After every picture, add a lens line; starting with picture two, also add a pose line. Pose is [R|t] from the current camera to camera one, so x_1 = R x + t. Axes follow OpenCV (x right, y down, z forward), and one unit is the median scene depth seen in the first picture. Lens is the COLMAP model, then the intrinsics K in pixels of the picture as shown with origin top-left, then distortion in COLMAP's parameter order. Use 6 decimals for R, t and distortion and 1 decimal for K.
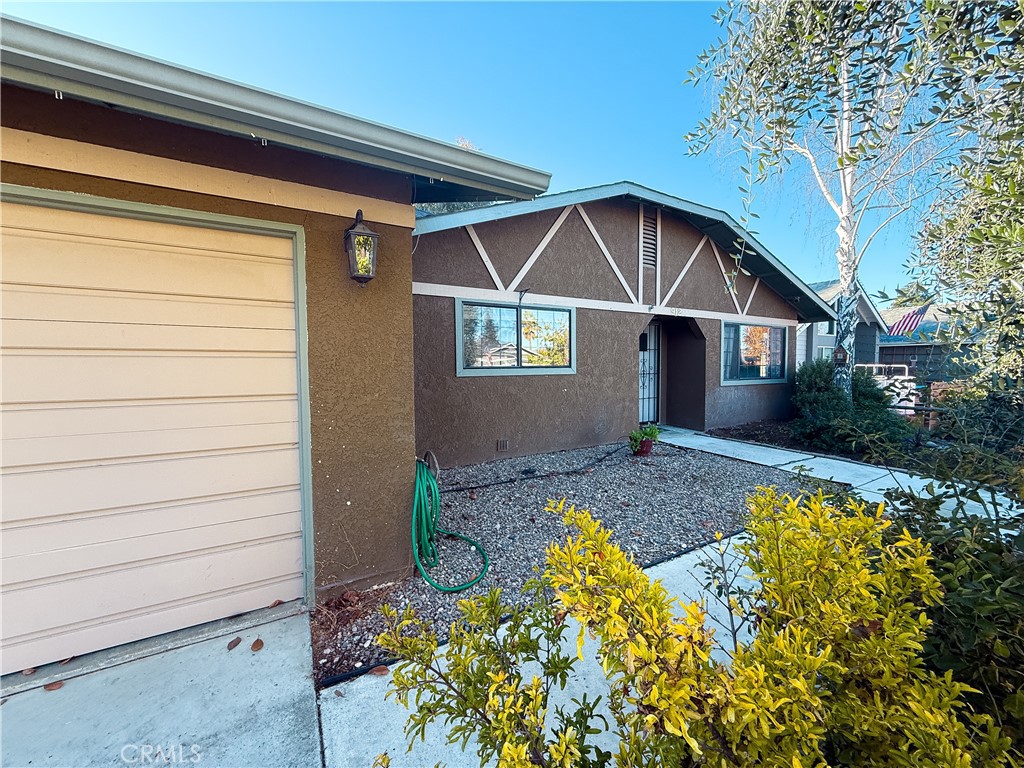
lens RADIAL K [[405.0, 0, 512.0], [0, 405.0, 384.0], [0, 0, 1]] dist [0.001285, -0.000465]
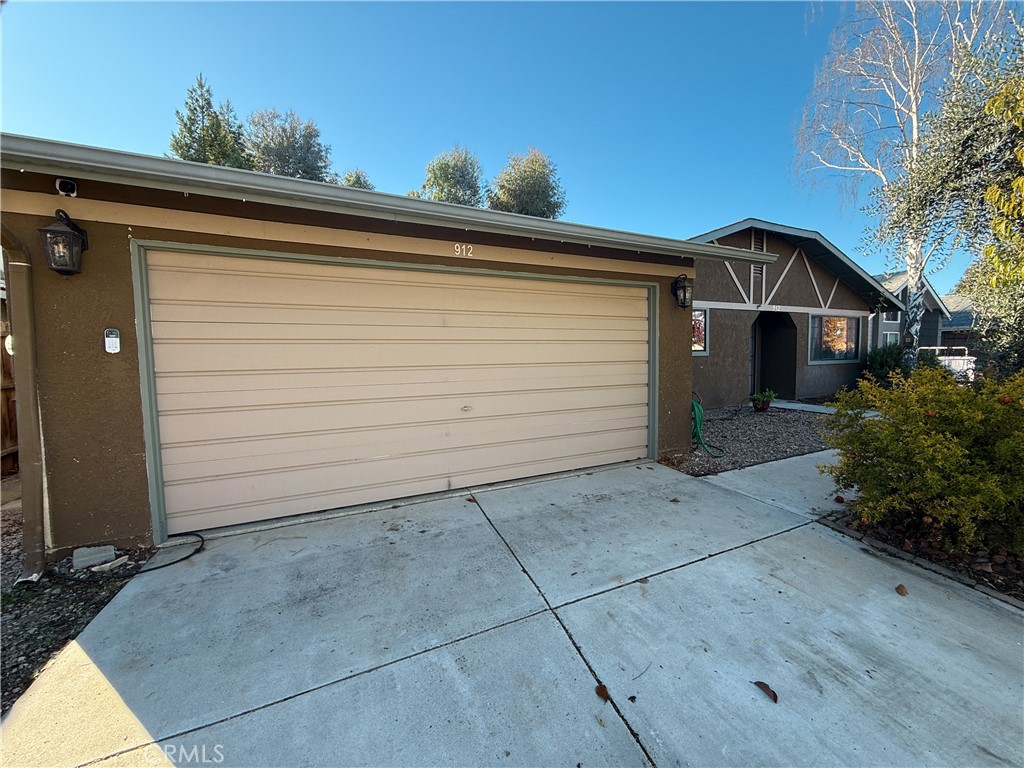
lens RADIAL K [[405.0, 0, 512.0], [0, 405.0, 384.0], [0, 0, 1]] dist [0.001285, -0.000465]
pose [[0.997007, -0.008314, -0.076868, -0.331645], [0.010018, 0.999712, 0.021809, 0.028823], [0.076664, -0.022514, 0.996803, -0.363175]]
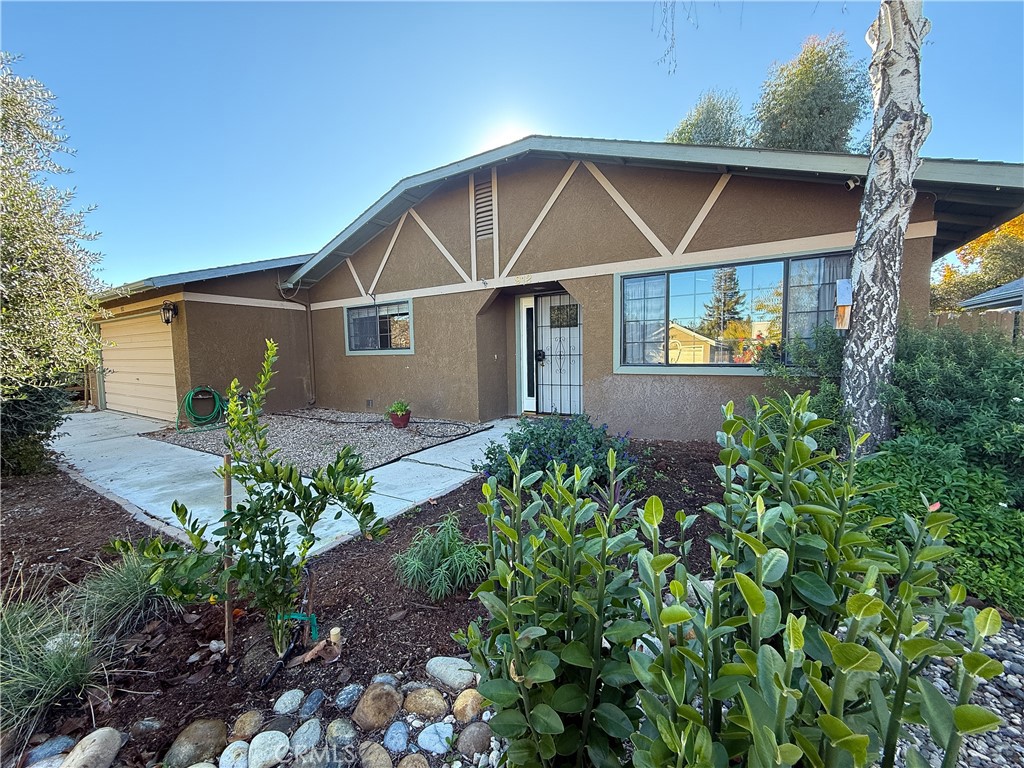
lens RADIAL K [[405.0, 0, 512.0], [0, 405.0, 384.0], [0, 0, 1]] dist [0.001285, -0.000465]
pose [[0.461437, 0.071238, -0.884308, 1.078624], [-0.023254, 0.997400, 0.068214, -0.020290], [0.886868, -0.010913, 0.461894, 0.562759]]
